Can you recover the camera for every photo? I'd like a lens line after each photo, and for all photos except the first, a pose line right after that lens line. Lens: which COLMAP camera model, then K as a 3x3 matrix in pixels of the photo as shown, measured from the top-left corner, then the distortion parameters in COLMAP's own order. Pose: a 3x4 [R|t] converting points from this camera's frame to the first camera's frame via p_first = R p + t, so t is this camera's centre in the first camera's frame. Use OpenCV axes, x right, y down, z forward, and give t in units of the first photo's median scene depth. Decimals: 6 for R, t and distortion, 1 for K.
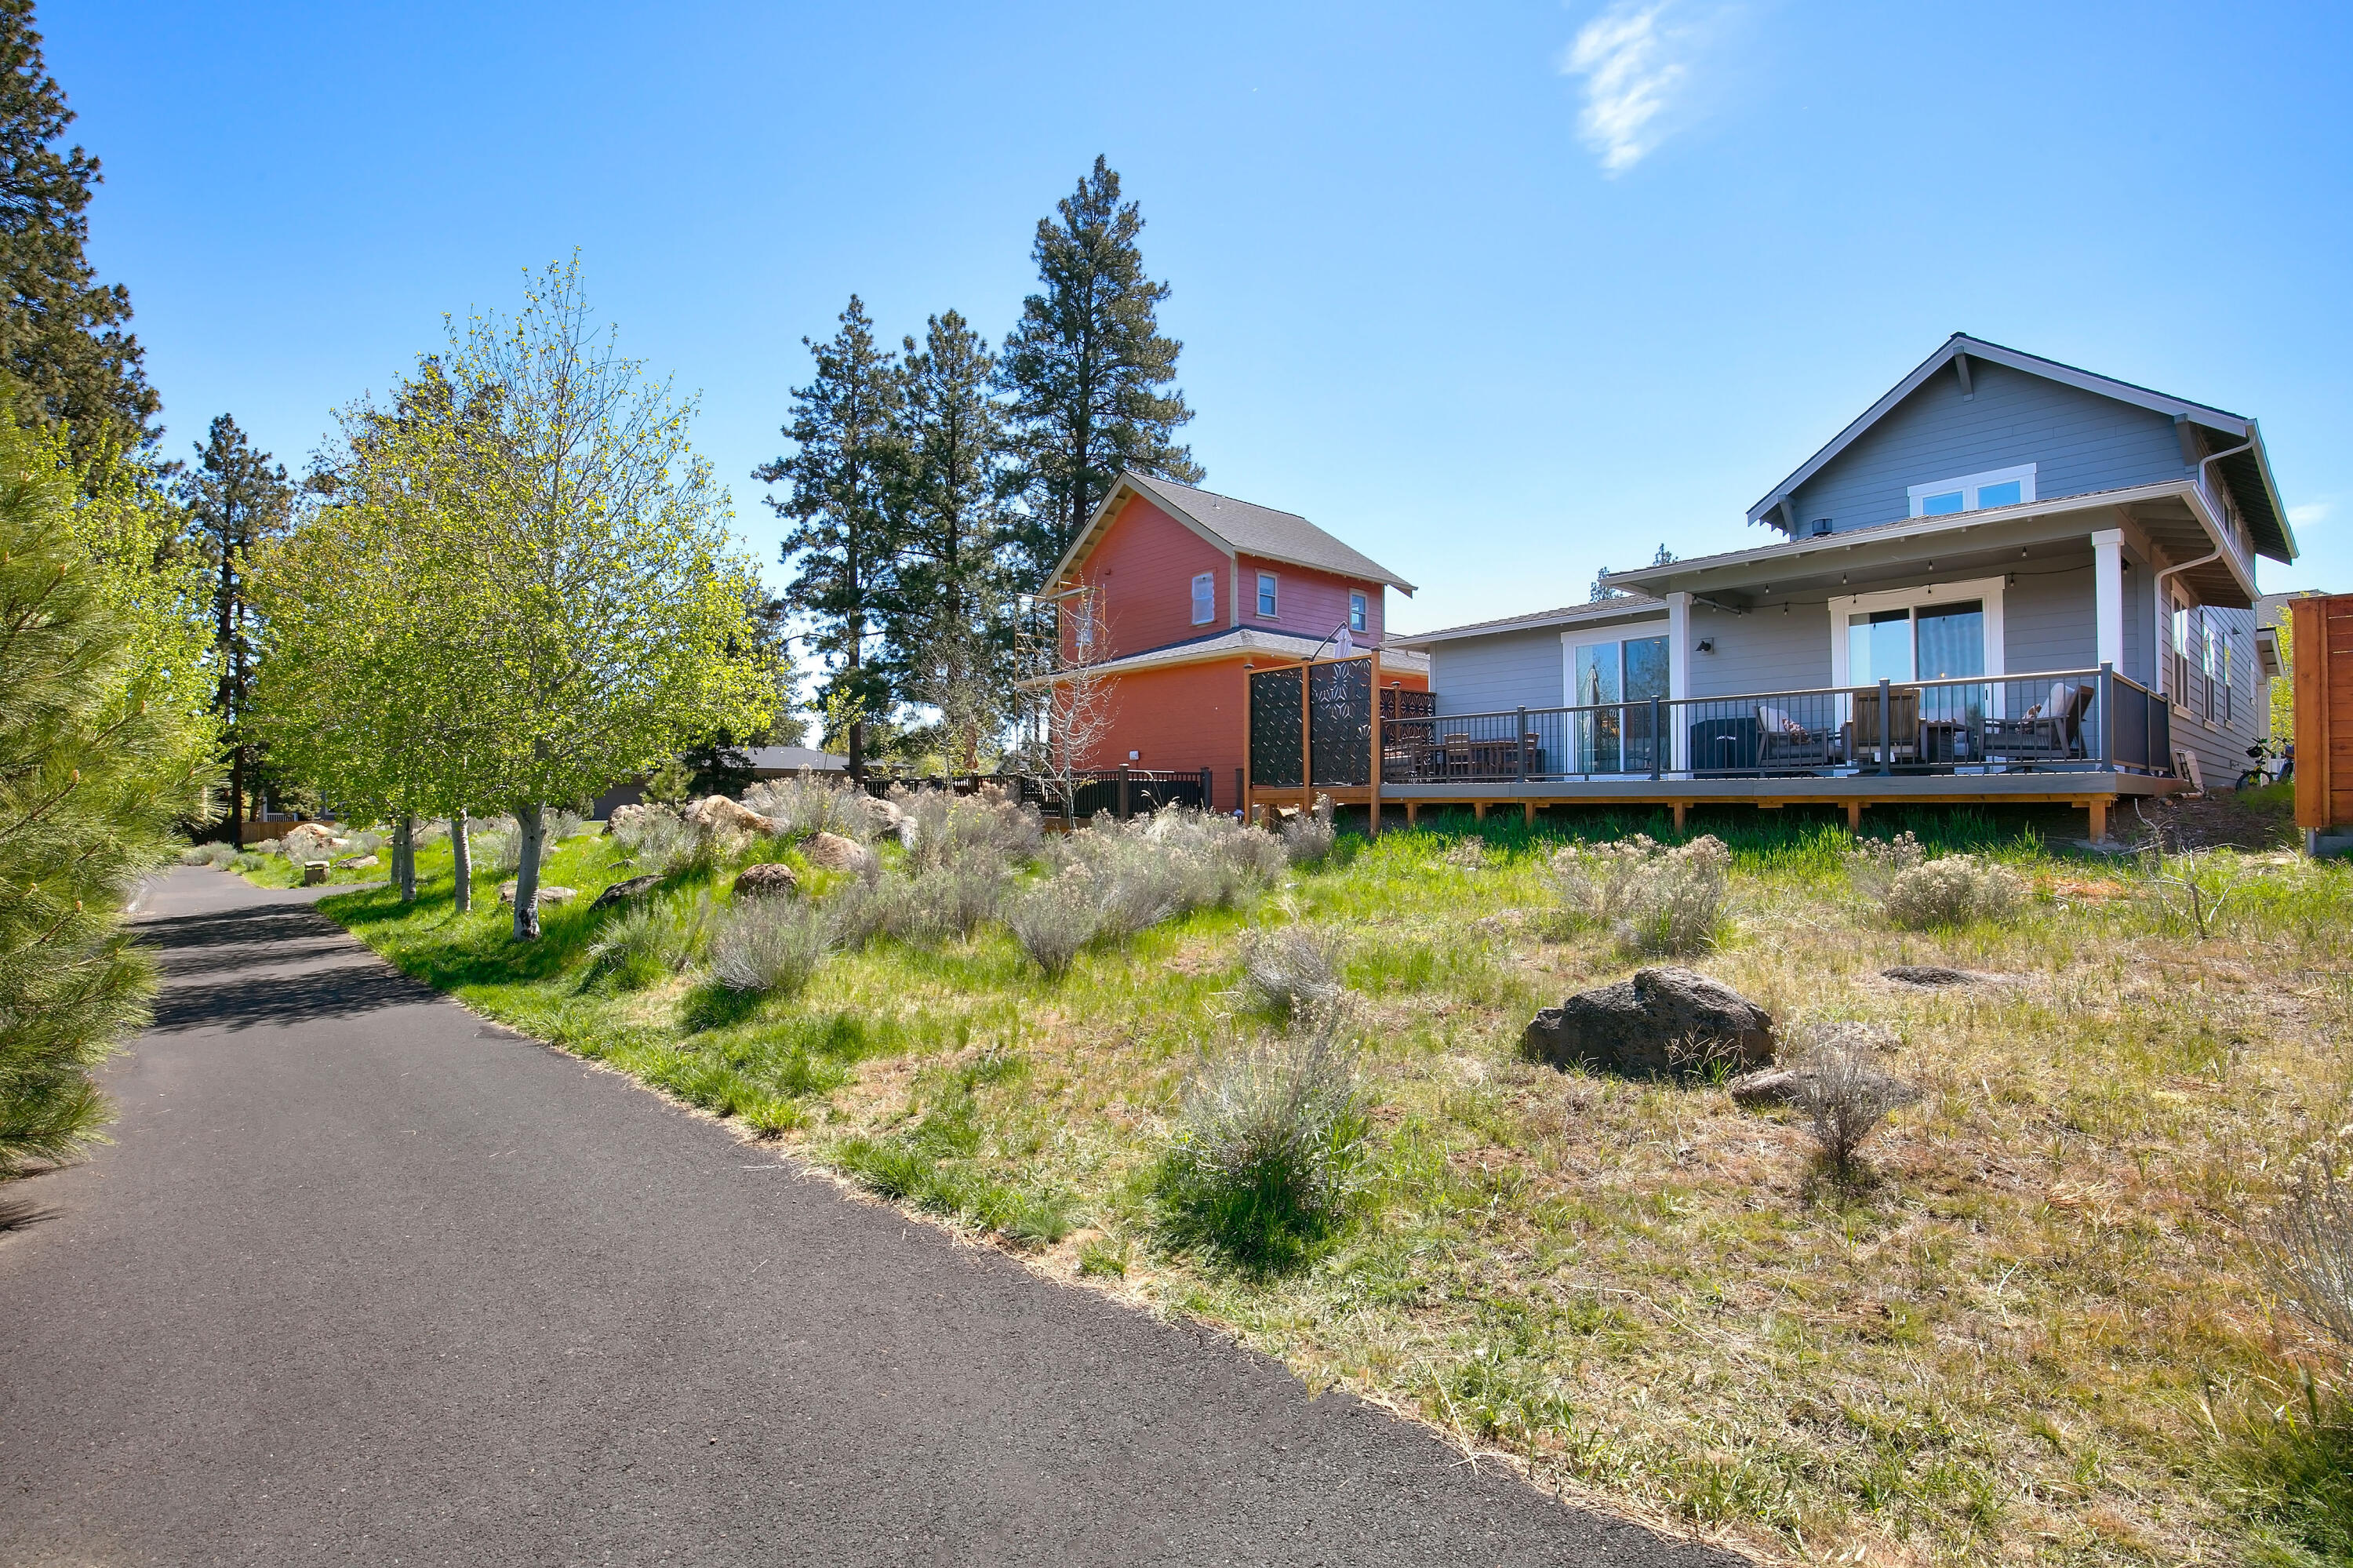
lens RADIAL K [[1103.1, 0, 1176.5], [0, 1103.1, 784.0], [0, 0, 1]] dist [-0.001200, 0.001088]
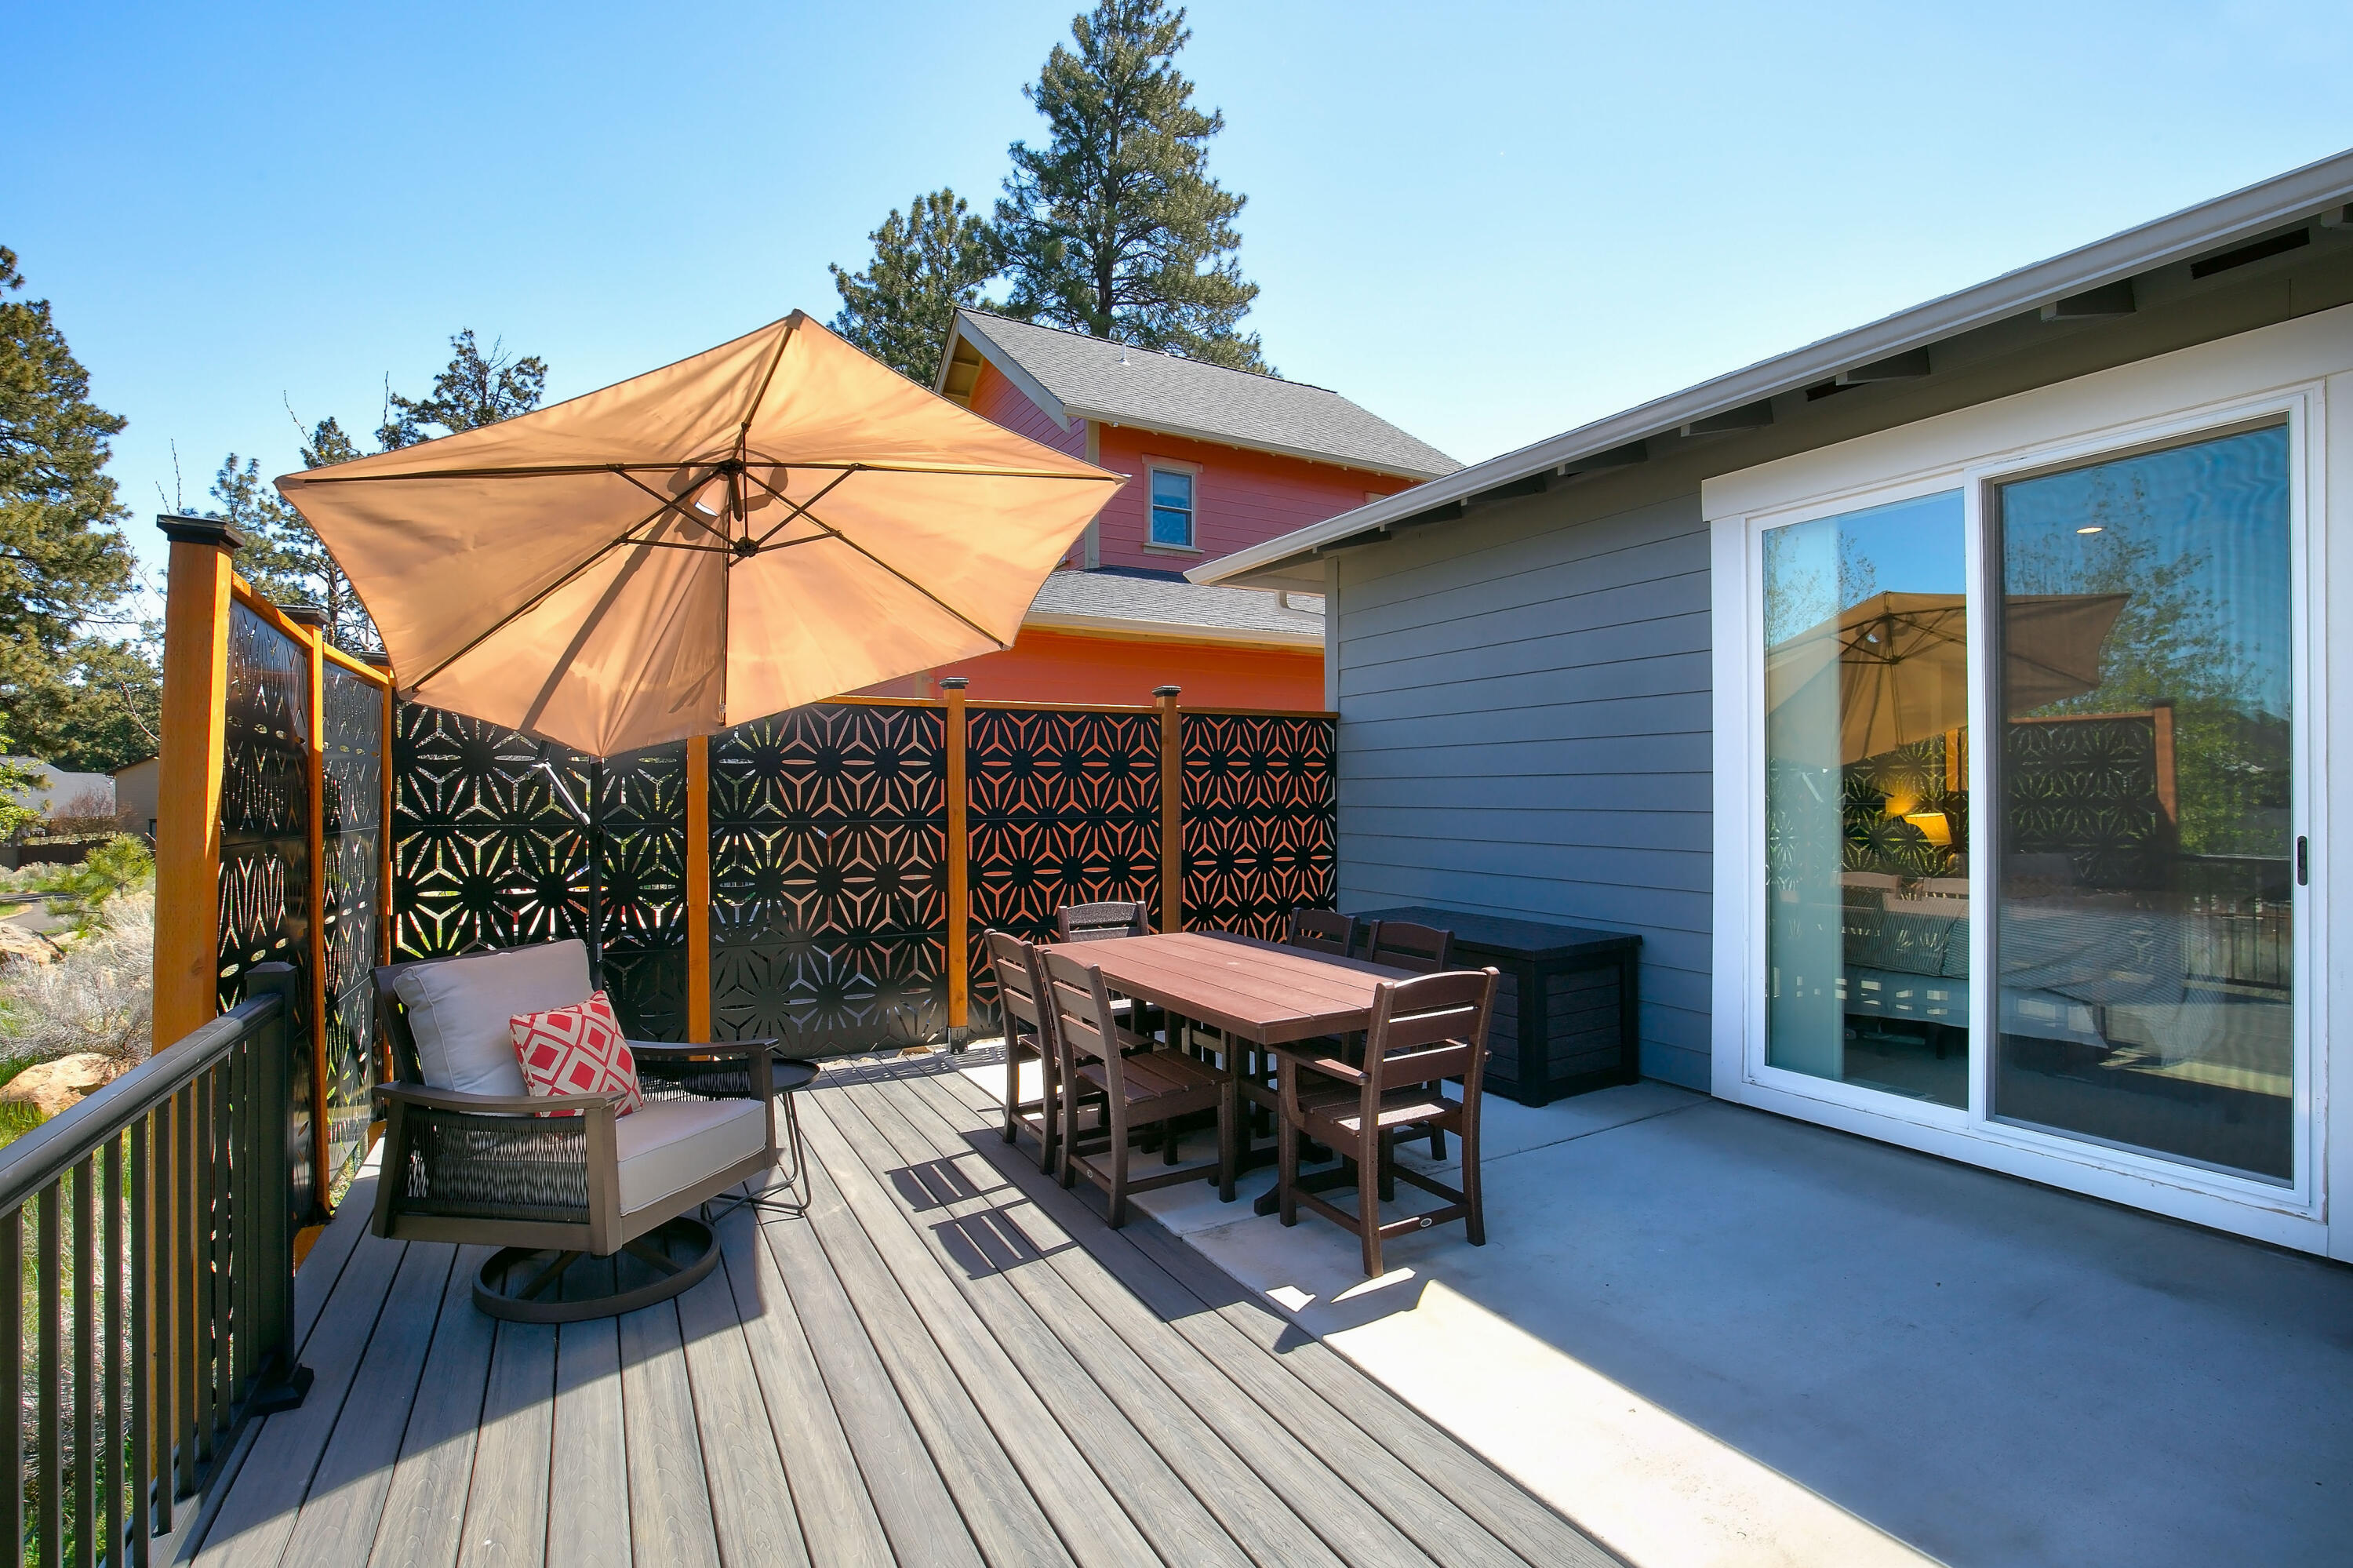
lens RADIAL K [[1103.1, 0, 1176.5], [0, 1103.1, 784.0], [0, 0, 1]] dist [-0.001200, 0.001088]
pose [[0.978616, -0.006323, -0.205601, 0.109958], [0.009885, 0.999818, 0.016306, -0.027205], [0.205460, -0.017989, 0.978500, 0.281757]]
